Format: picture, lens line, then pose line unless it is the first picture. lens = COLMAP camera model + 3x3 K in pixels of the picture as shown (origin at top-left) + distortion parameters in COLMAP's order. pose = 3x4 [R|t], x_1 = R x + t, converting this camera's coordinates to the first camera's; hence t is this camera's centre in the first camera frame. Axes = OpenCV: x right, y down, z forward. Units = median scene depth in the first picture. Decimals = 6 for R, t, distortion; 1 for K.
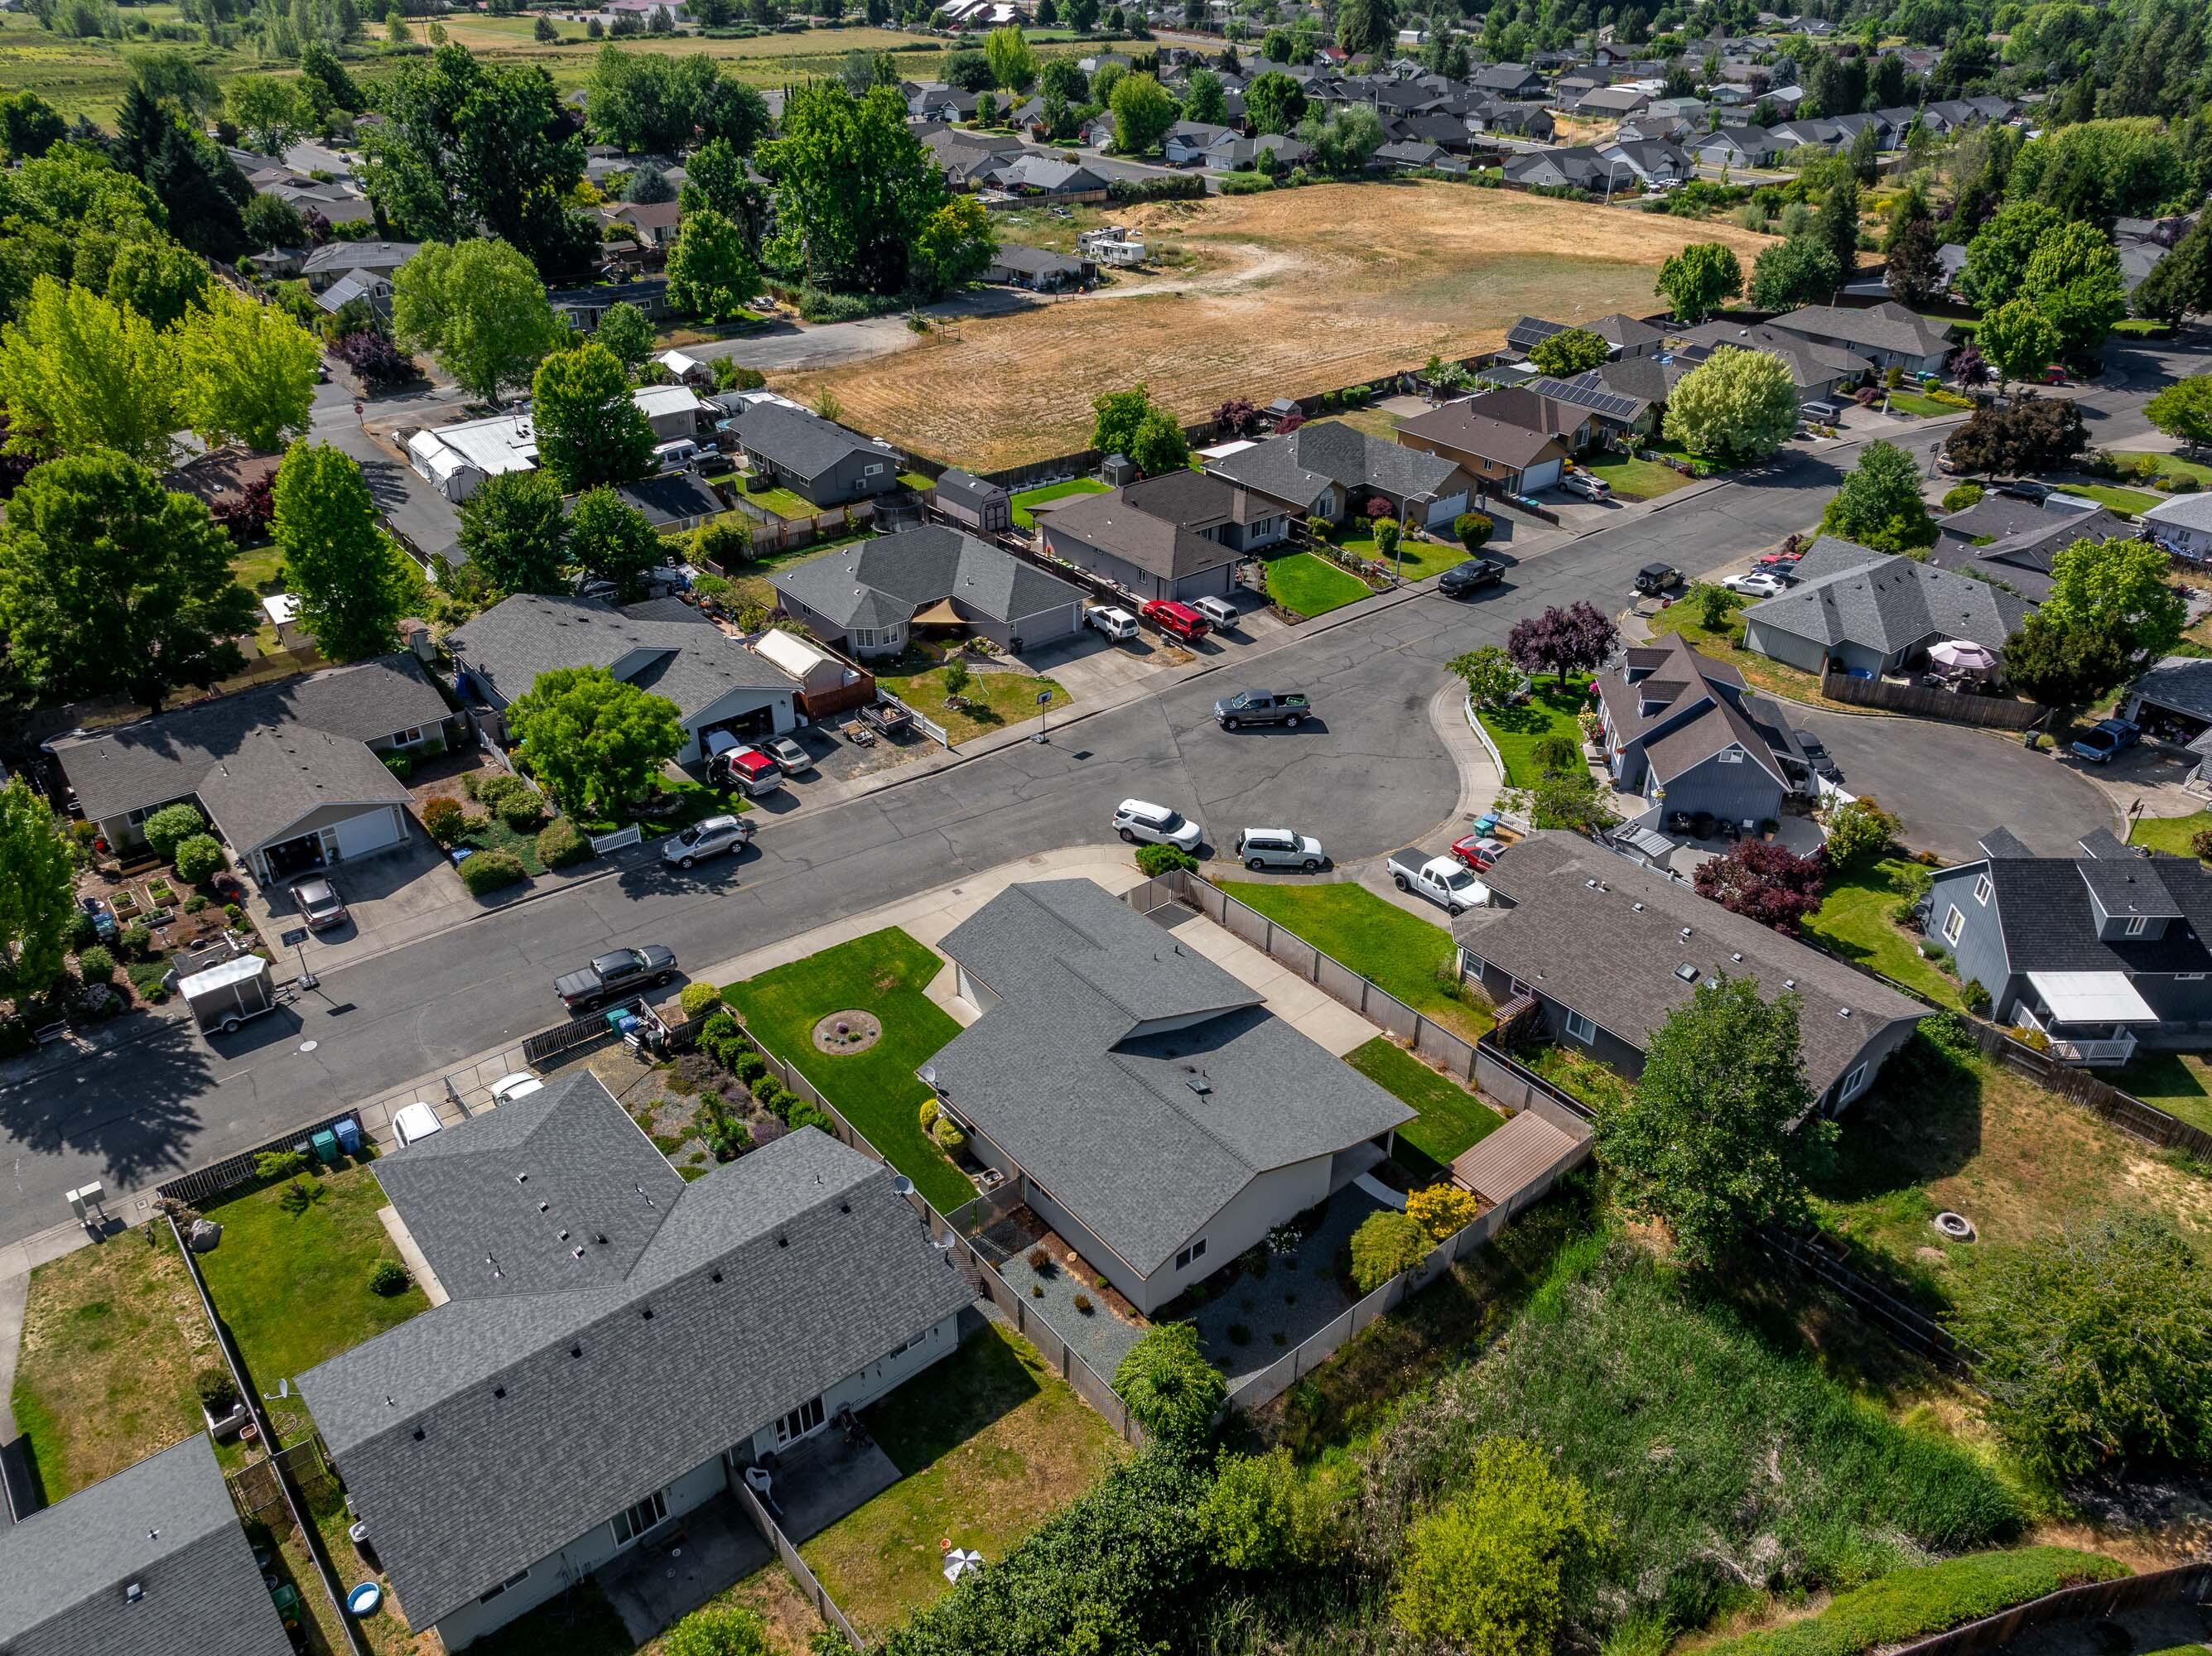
lens RADIAL K [[1568.8, 0, 1106.0], [0, 1568.8, 828.0], [0, 0, 1]] dist [-0.035635, 0.002081]
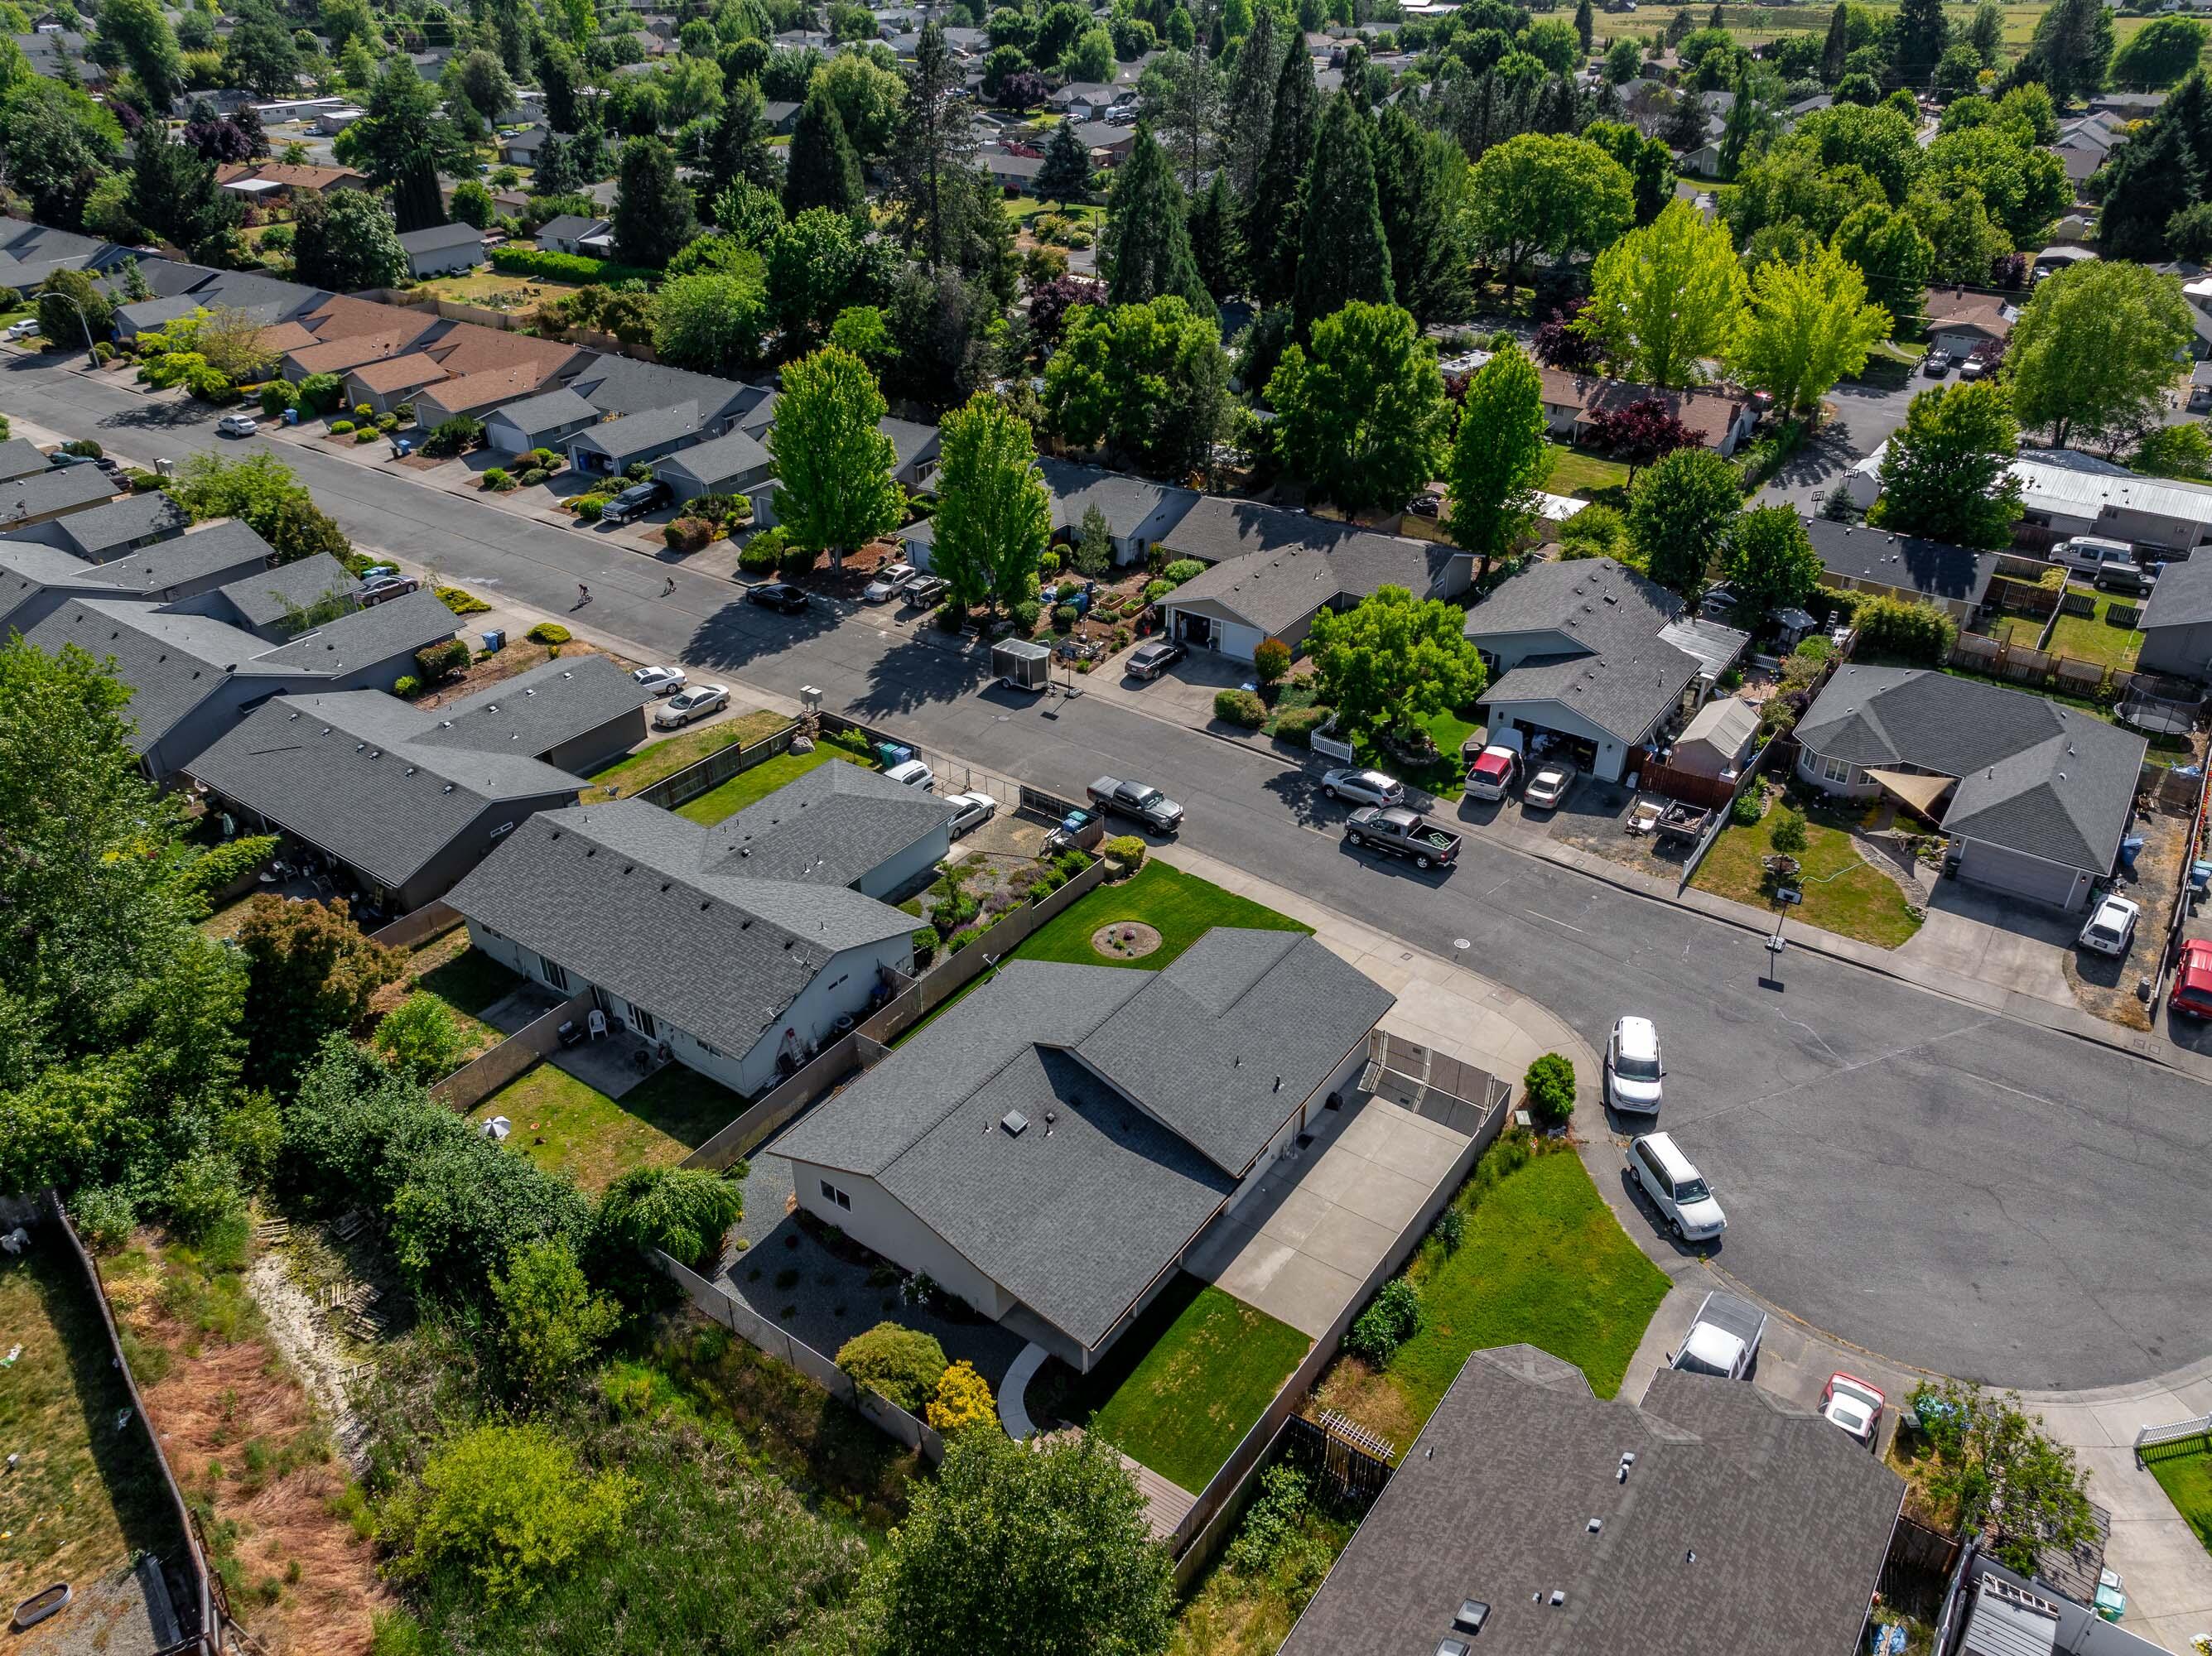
lens RADIAL K [[1568.8, 0, 1106.0], [0, 1568.8, 828.0], [0, 0, 1]] dist [-0.035635, 0.002081]
pose [[0.255478, 0.491596, -0.832505, 0.551999], [-0.494953, 0.806188, 0.324165, -0.216168], [0.830513, 0.329233, 0.449280, 0.432445]]
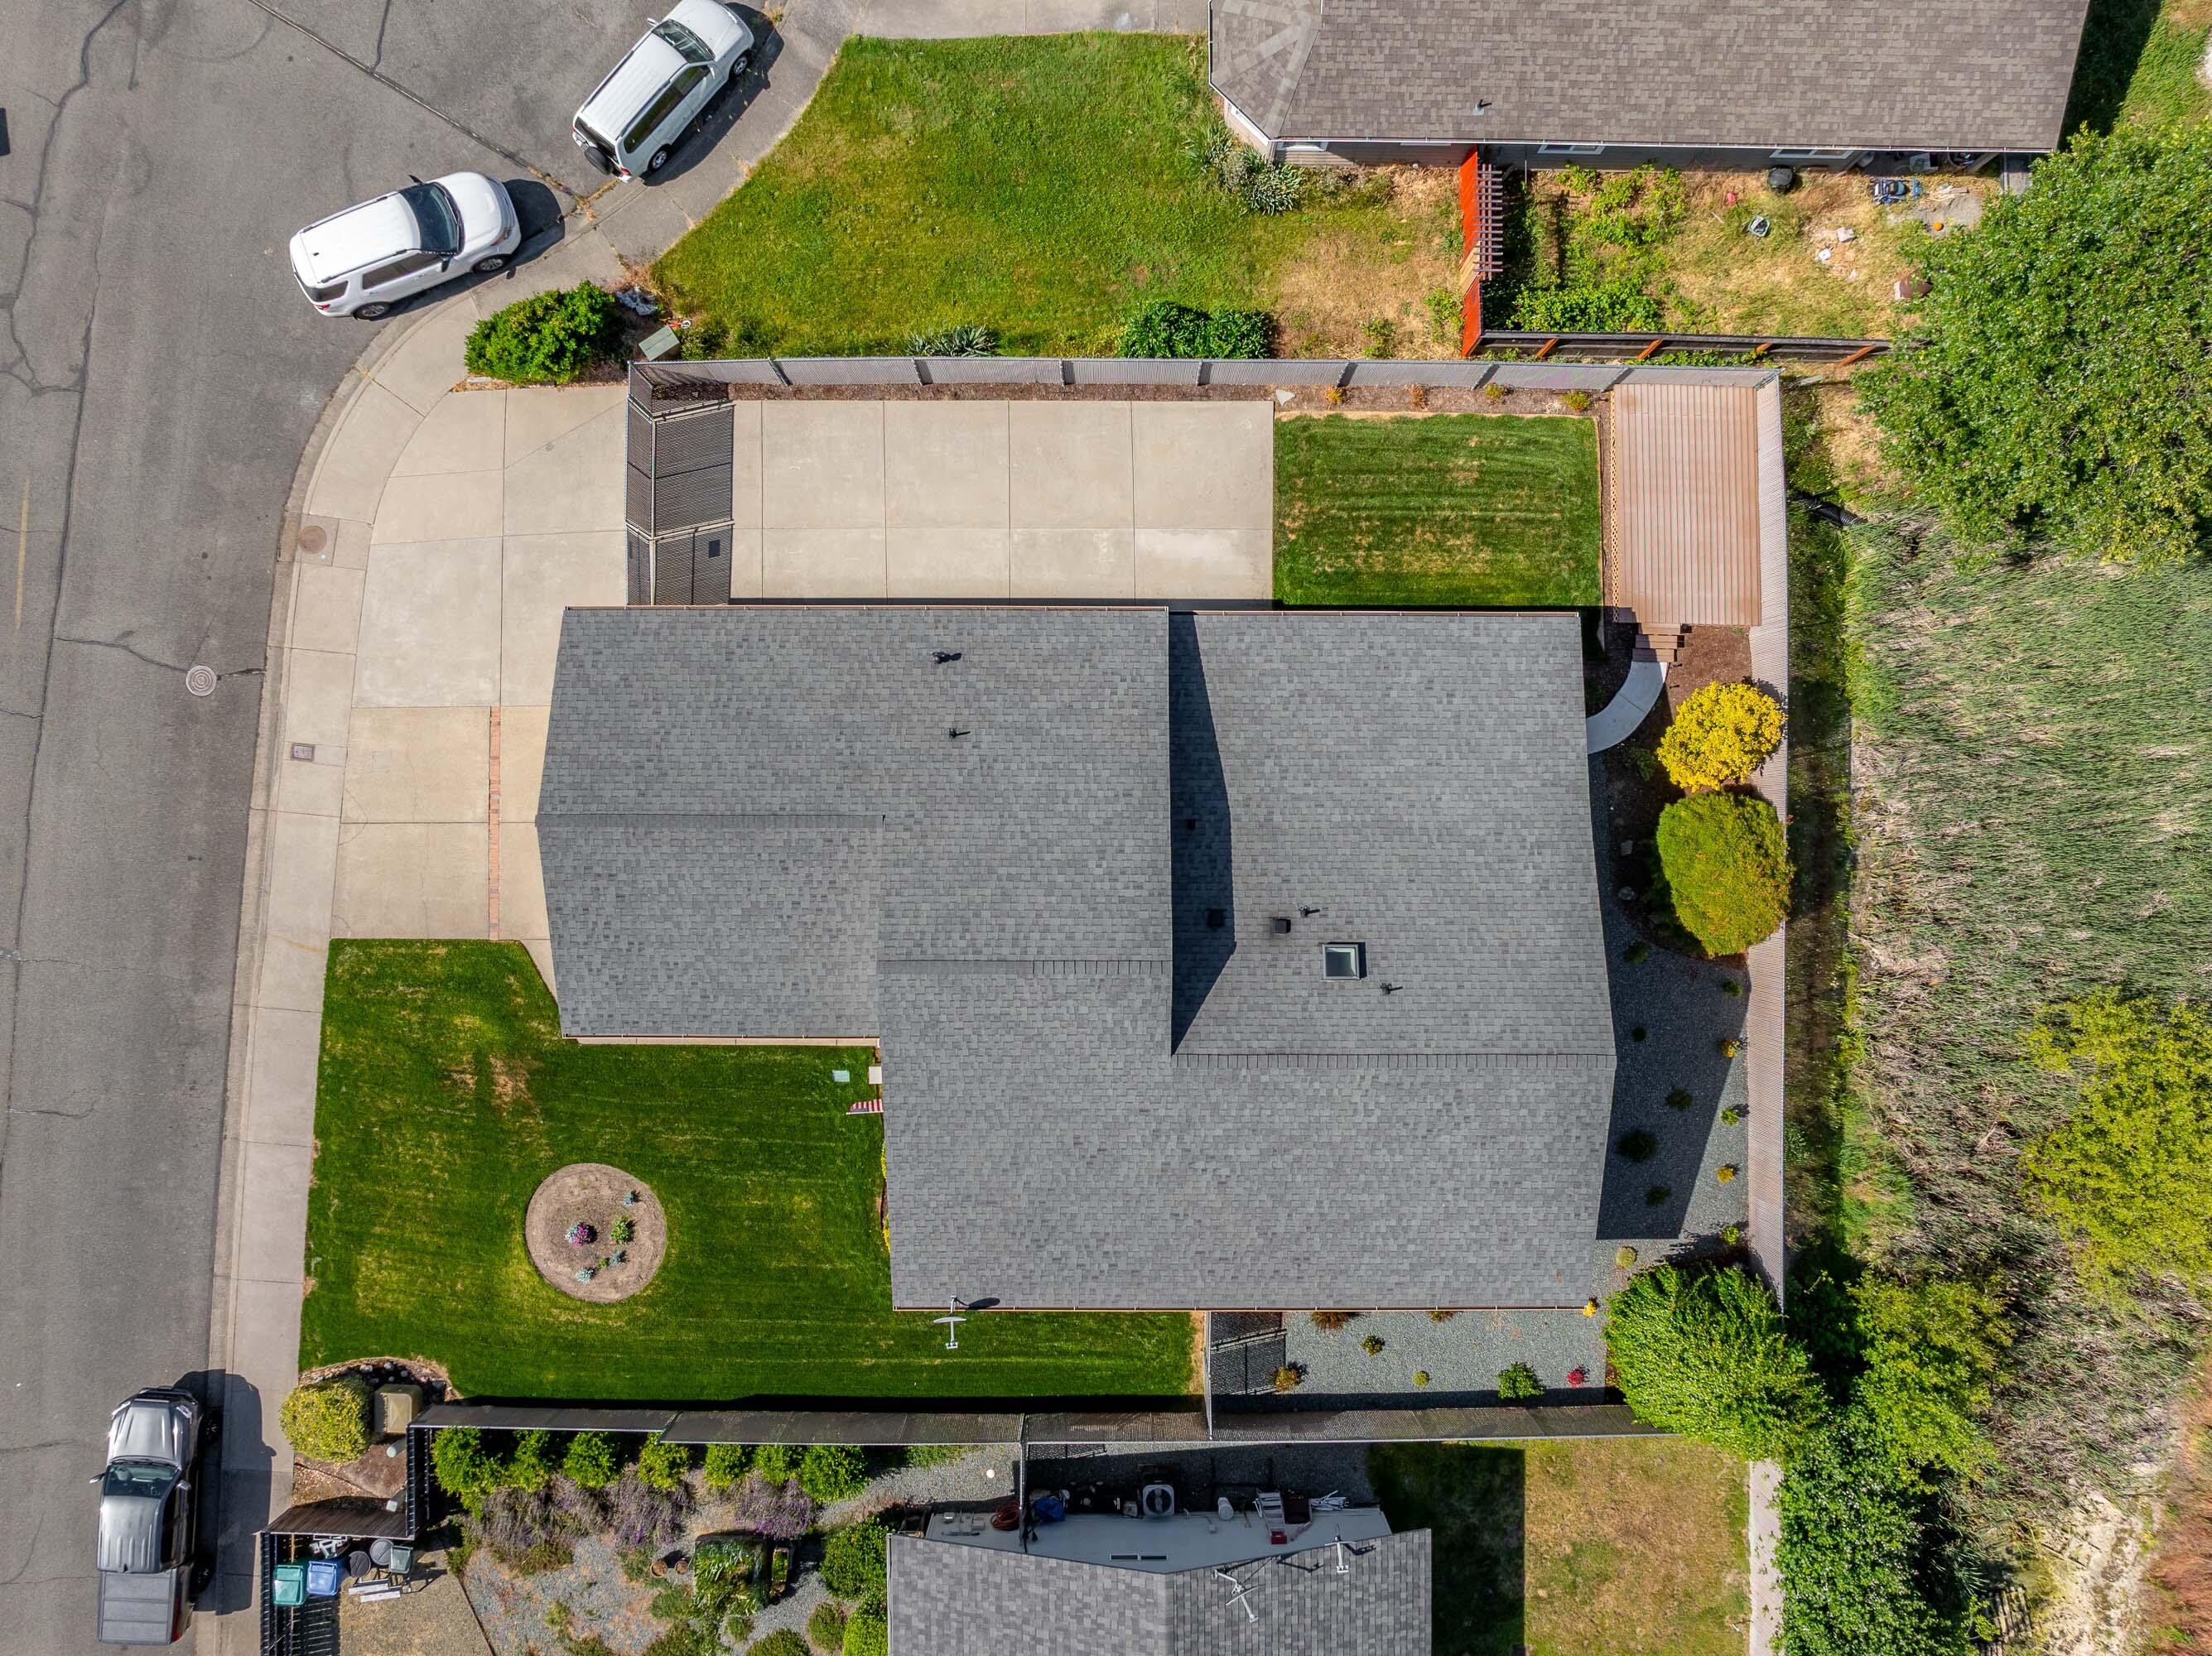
lens RADIAL K [[1568.8, 0, 1106.0], [0, 1568.8, 828.0], [0, 0, 1]] dist [-0.035635, 0.002081]
pose [[0.638367, -0.769717, 0.004879, 0.031169], [0.398170, 0.335635, 0.853703, -0.231721], [-0.658747, -0.543033, 0.520737, 0.602175]]
